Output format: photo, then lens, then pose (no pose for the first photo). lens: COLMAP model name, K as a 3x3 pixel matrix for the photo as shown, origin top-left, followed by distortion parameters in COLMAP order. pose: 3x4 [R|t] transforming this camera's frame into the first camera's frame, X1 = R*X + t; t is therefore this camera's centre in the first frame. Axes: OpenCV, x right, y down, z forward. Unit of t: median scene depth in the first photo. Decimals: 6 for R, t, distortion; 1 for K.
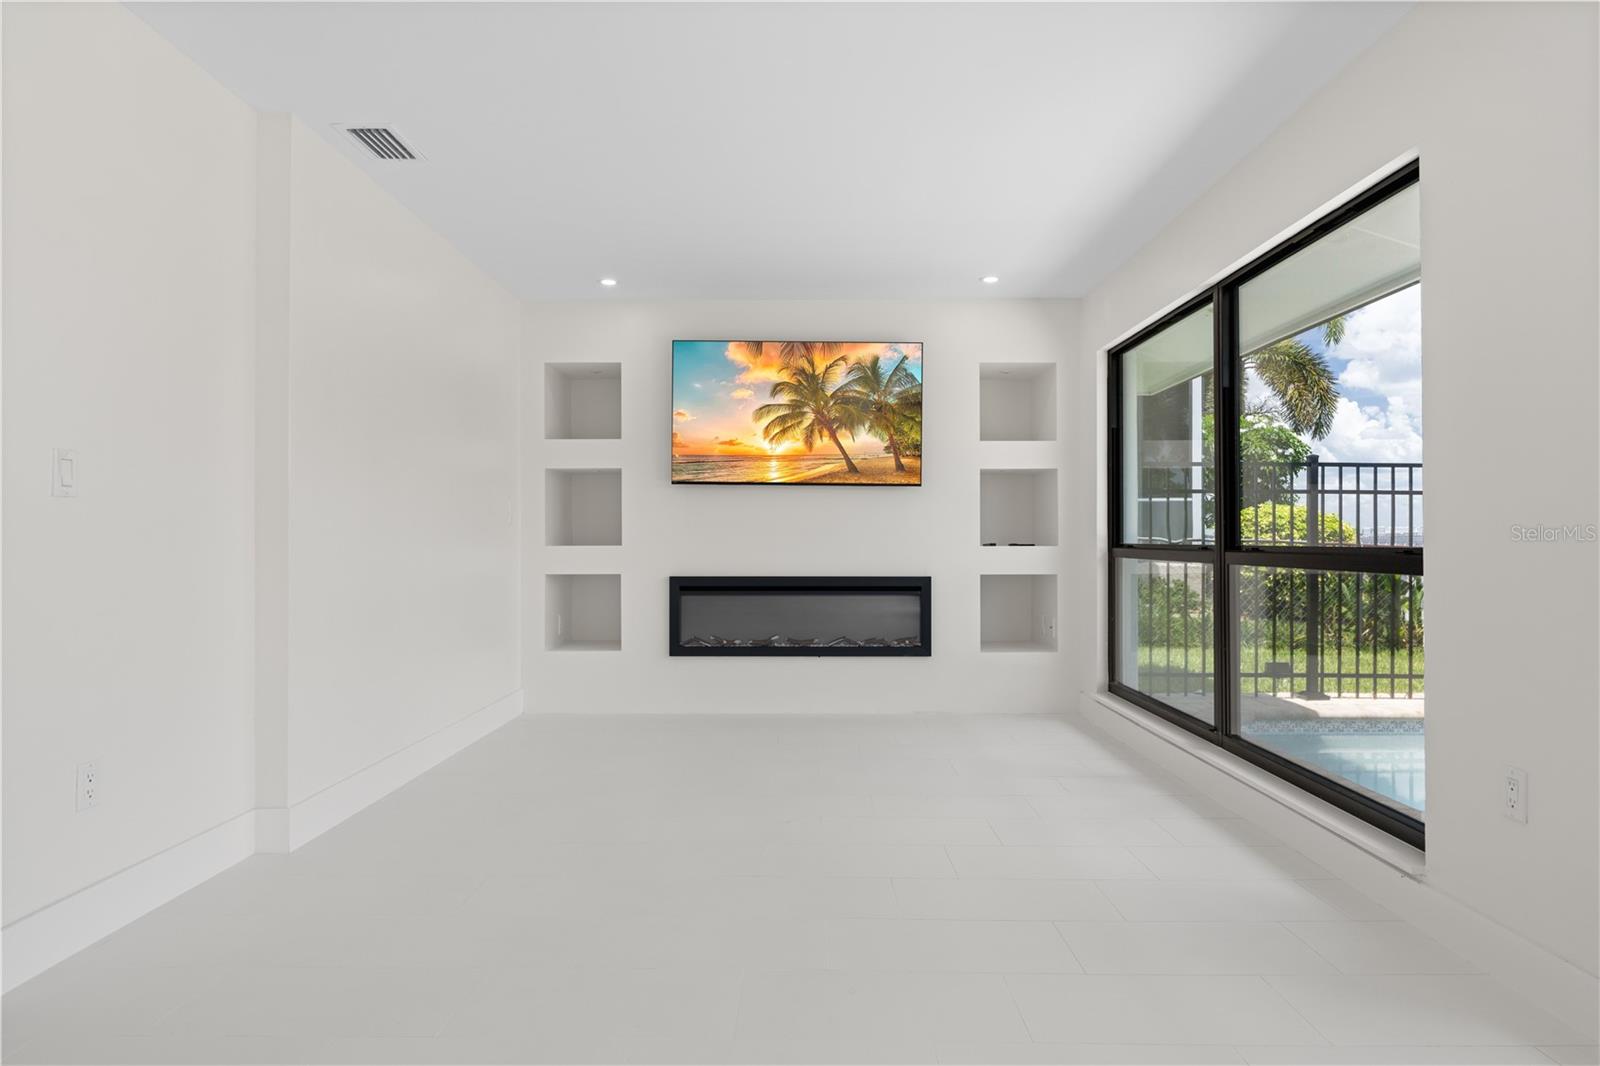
lens RADIAL K [[910.3, 0, 795.0], [0, 910.3, 537.6], [0, 0, 1]] dist [-0.020115, 0.000129]
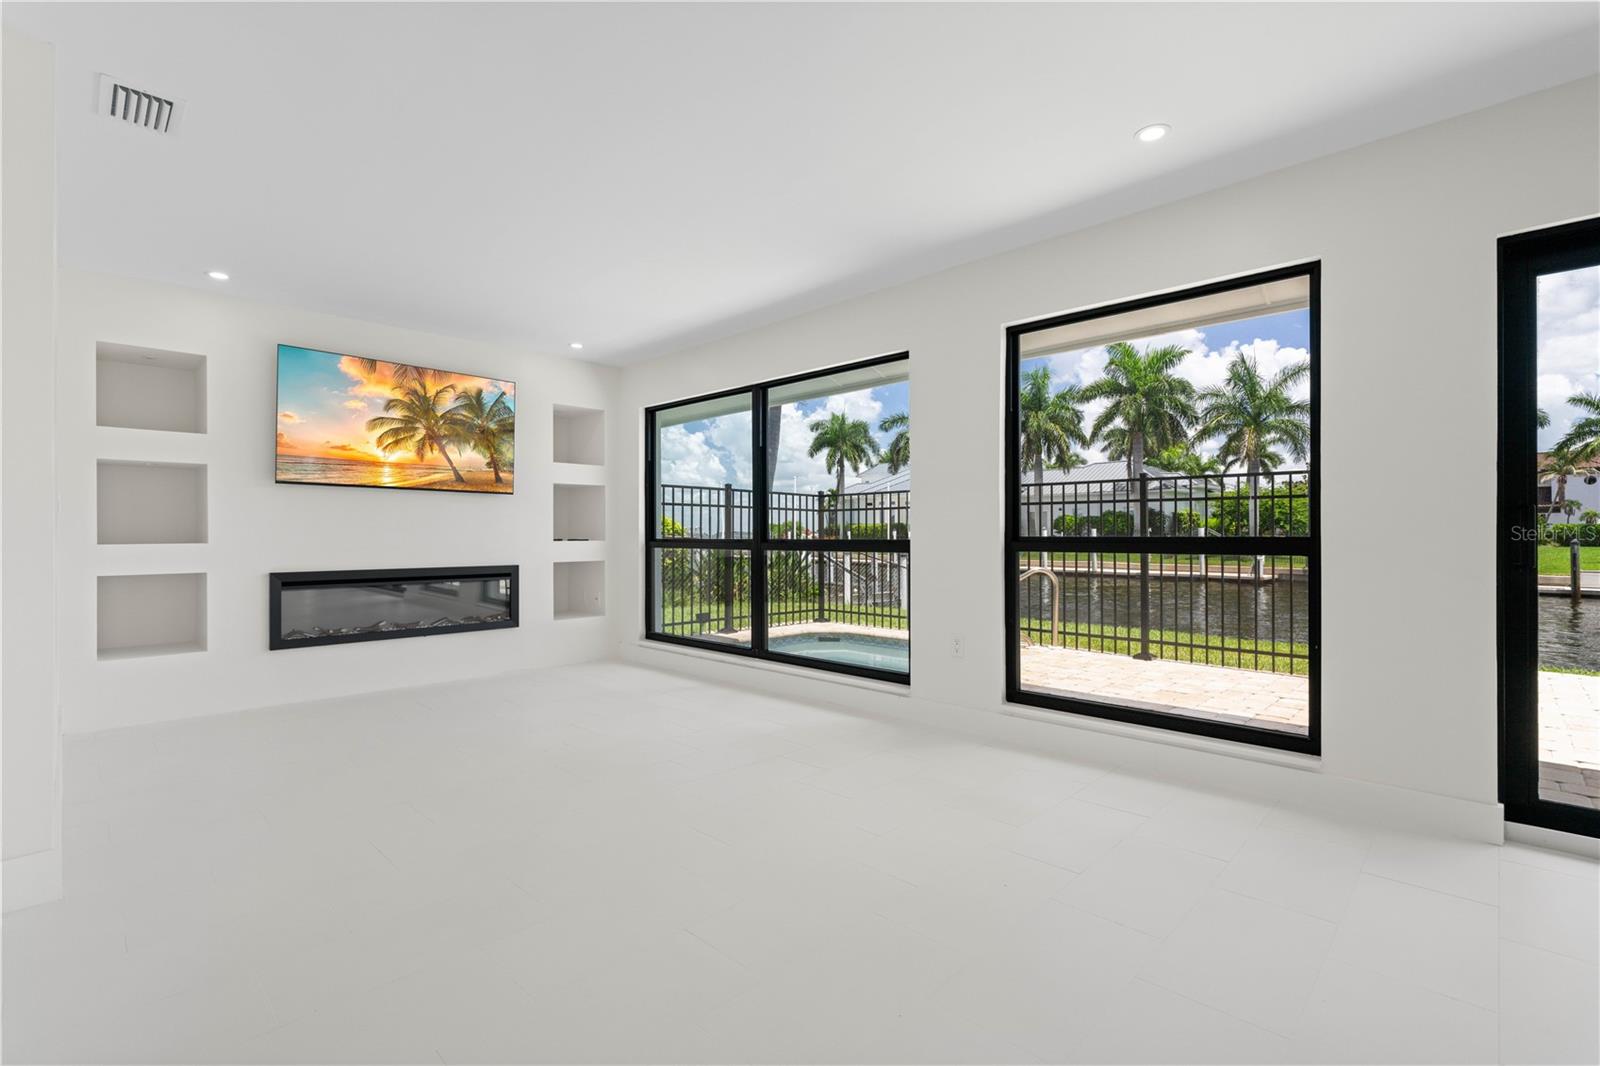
lens RADIAL K [[731.1, 0, 797.3], [0, 731.1, 535.1], [0, 0, 1]] dist [-0.008252, -0.001107]
pose [[0.682219, -0.001057, 0.731147, -0.338652], [-0.001335, 0.999995, 0.002692, -0.003014], [-0.731147, -0.002813, 0.682215, 0.004870]]
